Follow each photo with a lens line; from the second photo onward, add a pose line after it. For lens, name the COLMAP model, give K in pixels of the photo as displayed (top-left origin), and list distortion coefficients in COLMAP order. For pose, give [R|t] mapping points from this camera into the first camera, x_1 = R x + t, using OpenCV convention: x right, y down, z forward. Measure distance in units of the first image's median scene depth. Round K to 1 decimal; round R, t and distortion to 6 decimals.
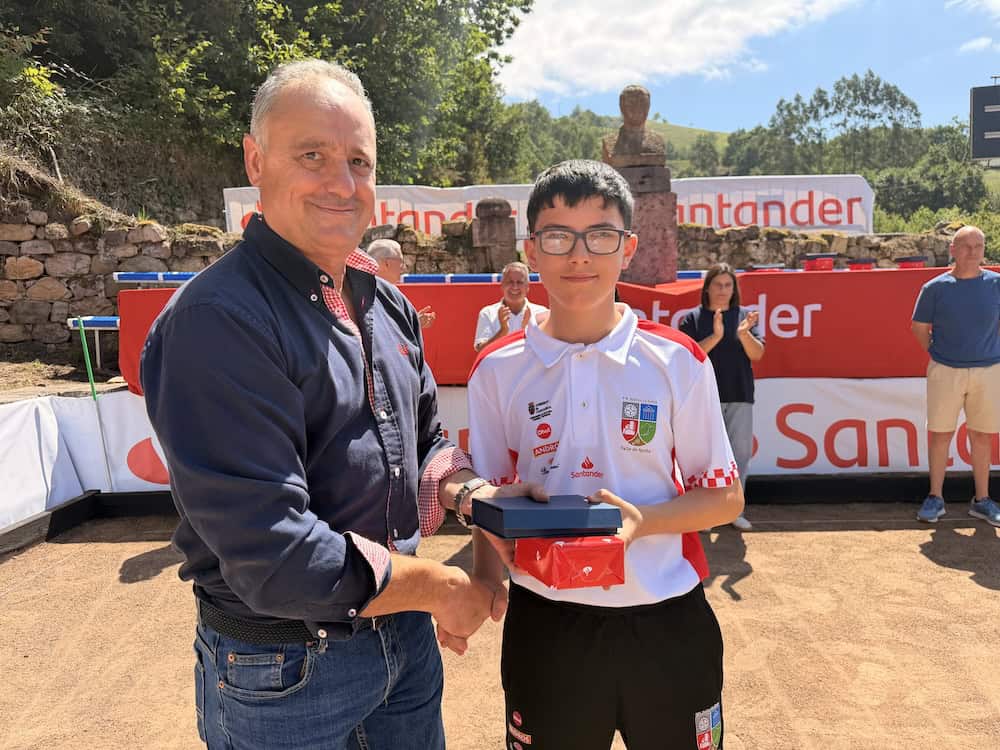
lens RADIAL K [[730.8, 0, 492.8], [0, 730.8, 373.1], [0, 0, 1]] dist [0.003254, -0.017272]
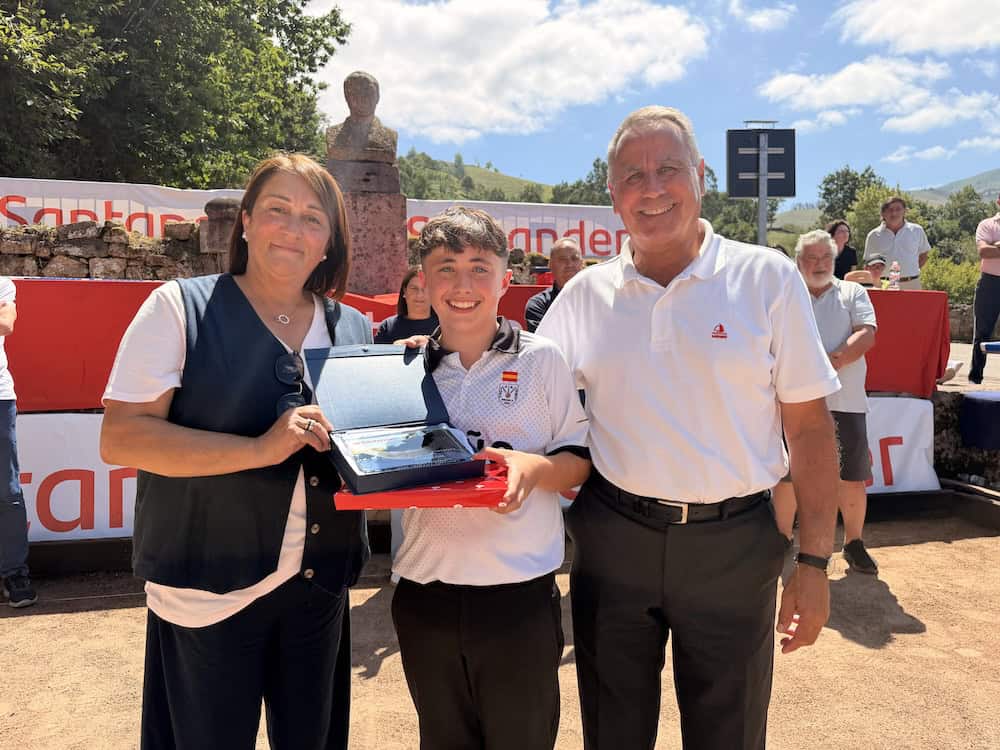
lens RADIAL K [[719.0, 0, 502.8], [0, 719.0, 372.8], [0, 0, 1]] dist [0.077723, -0.102631]
pose [[0.971512, 0.009700, 0.236790, 0.097691], [0.002465, 0.998694, -0.051026, 0.008692], [-0.236976, 0.050156, 0.970220, 0.076354]]
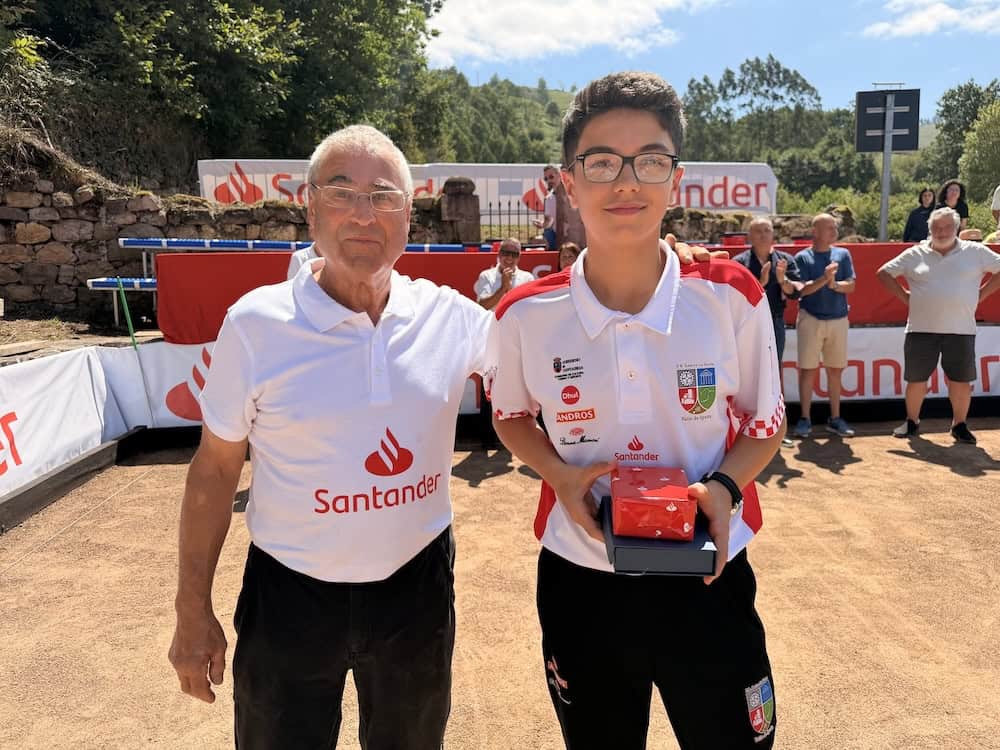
lens RADIAL K [[730.8, 0, 500.0], [0, 730.8, 375.0], [0, 0, 1]] dist [0.008550, -0.023821]
pose [[0.992635, -0.007455, 0.120914, -0.063148], [0.002511, 0.999157, 0.040985, 0.017402], [-0.121117, -0.040379, 0.991817, -0.122994]]
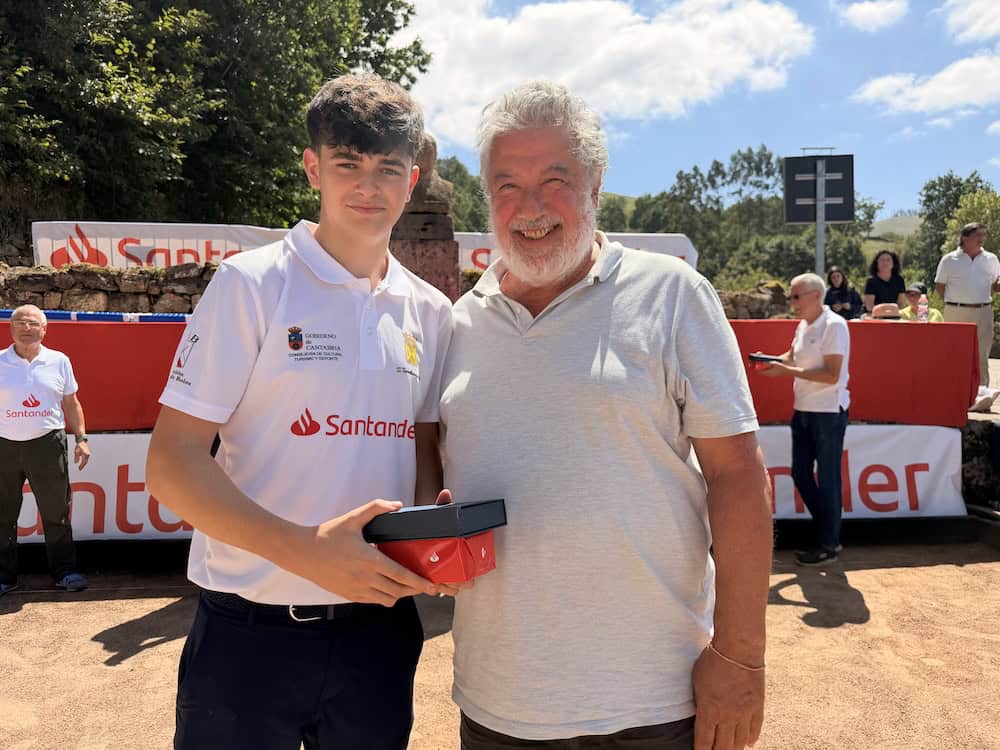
lens RADIAL K [[730.8, 0, 500.0], [0, 730.8, 375.0], [0, 0, 1]] dist [0.008550, -0.023821]
pose [[0.992252, 0.016492, 0.123146, 0.115488], [-0.008200, 0.997683, -0.067539, 0.001790], [-0.123974, 0.066006, 0.990088, 0.011582]]
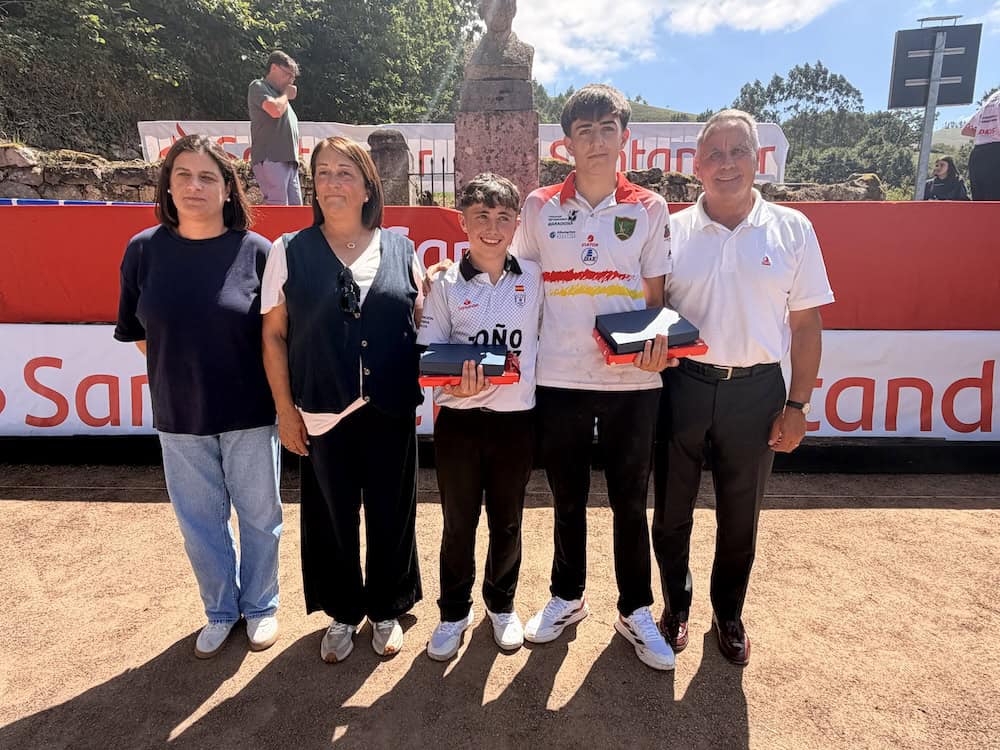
lens RADIAL K [[597.9, 0, 493.3], [0, 597.9, 378.4], [0, 0, 1]] dist [-0.000637, 0.001264]
pose [[0.999692, 0.024695, 0.002645, 0.124182], [-0.024836, 0.994161, 0.105005, -0.001739], [-0.000036, -0.105039, 0.994468, 0.151608]]
